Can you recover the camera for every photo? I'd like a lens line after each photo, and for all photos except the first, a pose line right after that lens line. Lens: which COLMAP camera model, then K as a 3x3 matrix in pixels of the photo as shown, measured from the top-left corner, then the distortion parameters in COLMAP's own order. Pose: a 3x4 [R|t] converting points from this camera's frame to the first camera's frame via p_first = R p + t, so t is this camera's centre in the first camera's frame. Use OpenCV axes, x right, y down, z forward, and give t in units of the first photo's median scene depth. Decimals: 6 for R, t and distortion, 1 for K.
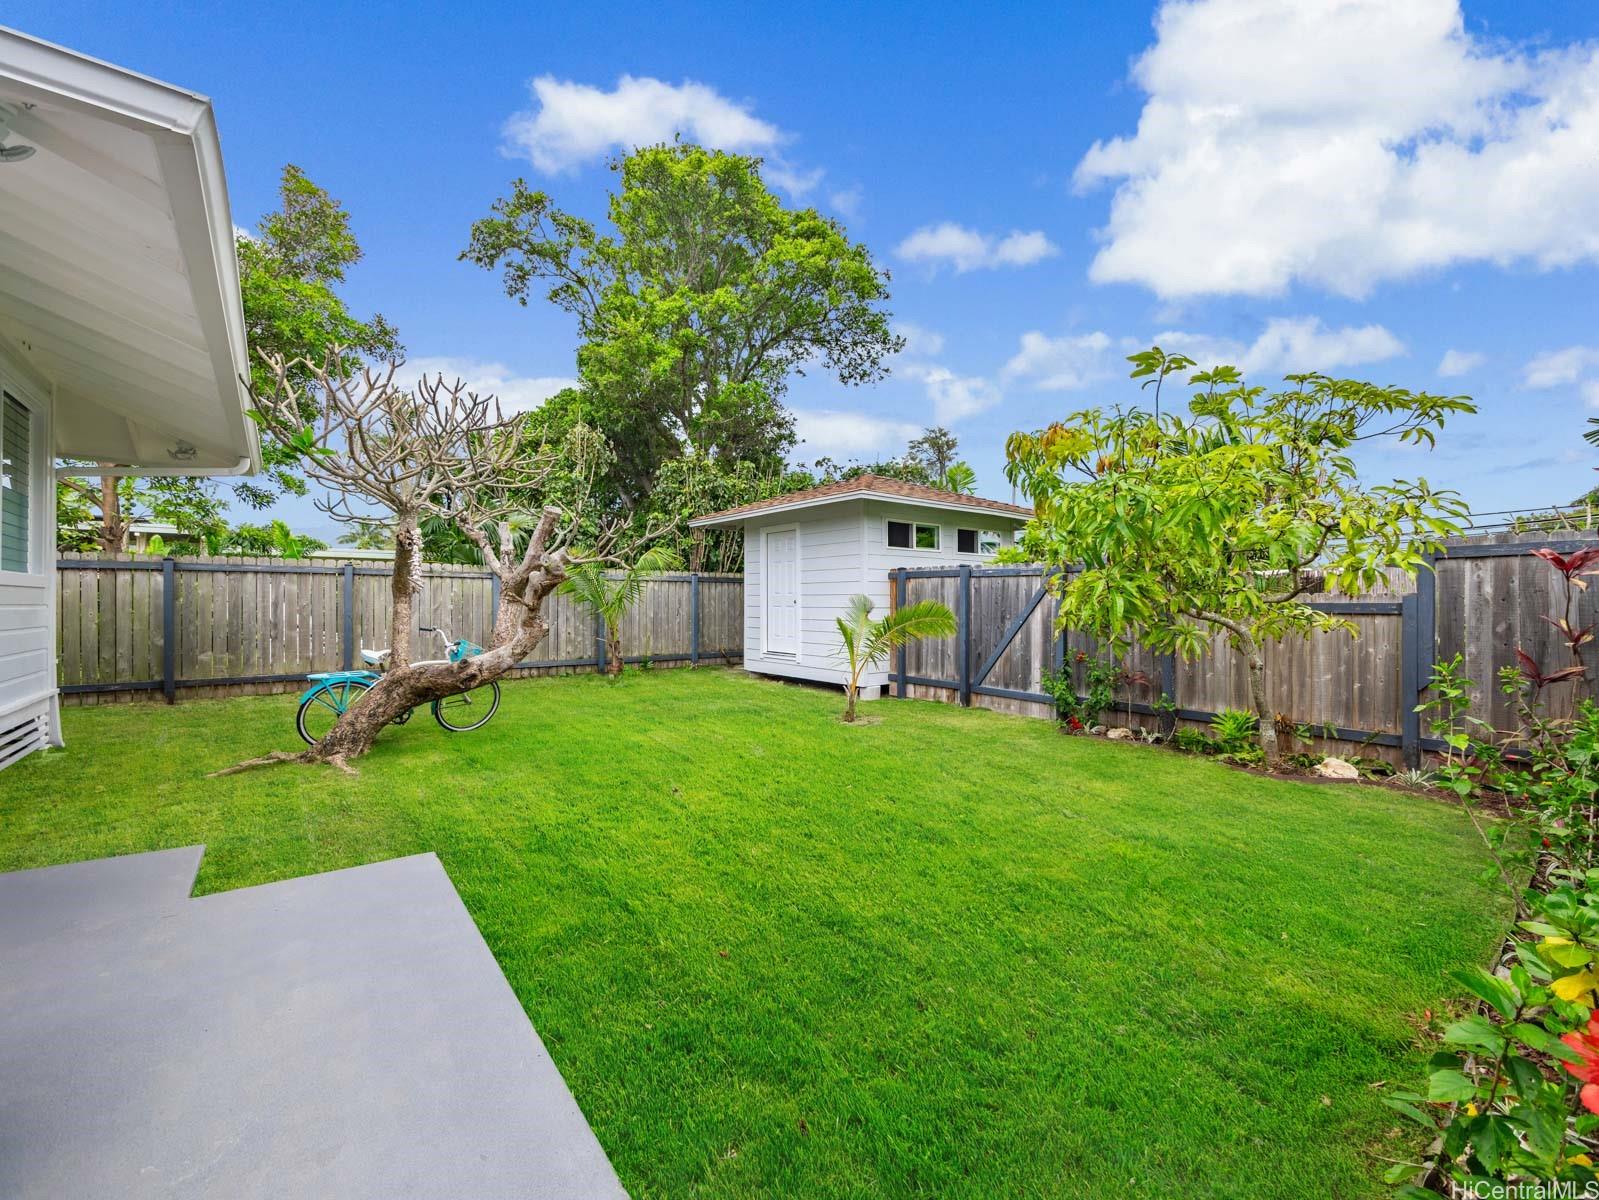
lens RADIAL K [[673.3, 0, 799.0], [0, 673.3, 601.5], [0, 0, 1]] dist [-0.000098, -0.000050]
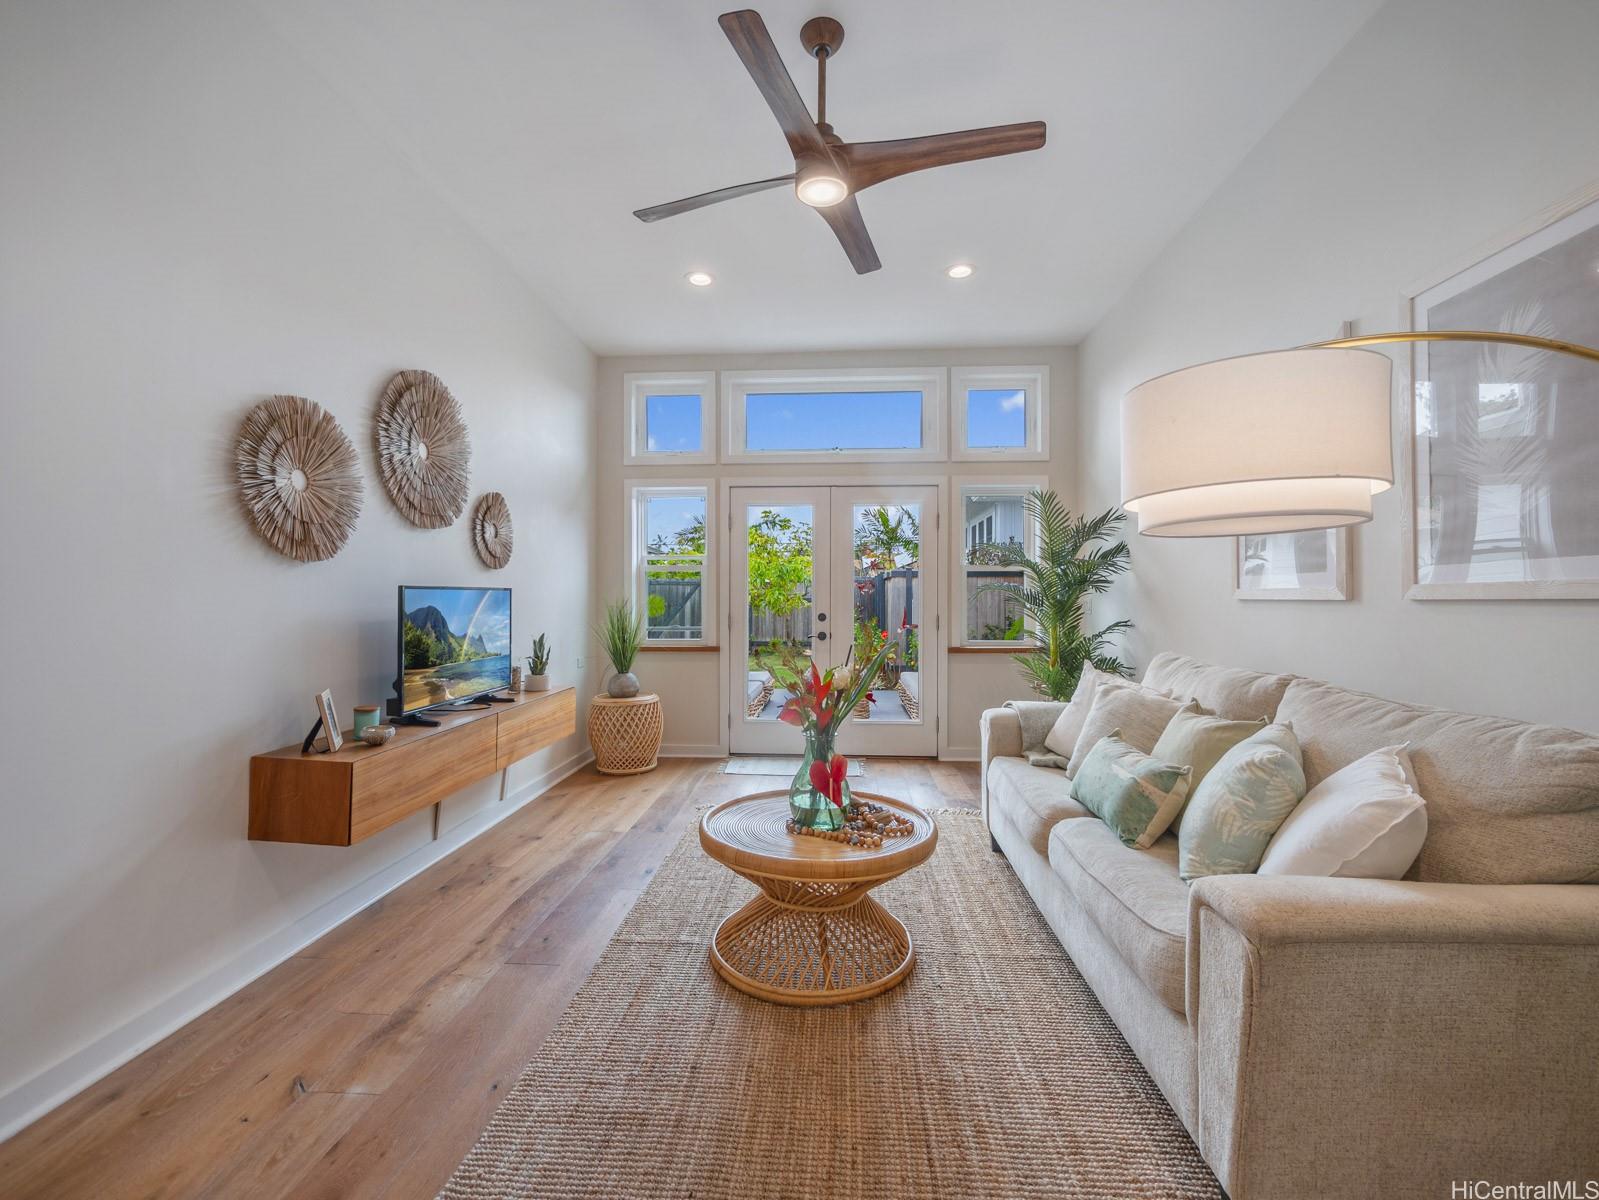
lens RADIAL K [[673.3, 0, 800.6], [0, 673.3, 597.6], [0, 0, 1]] dist [-0.000098, -0.000050]
pose [[0.650868, 0.004712, 0.759176, -0.982726], [-0.001078, 0.999985, -0.005283, 0.011105], [-0.759190, 0.002620, 0.650864, -0.597607]]
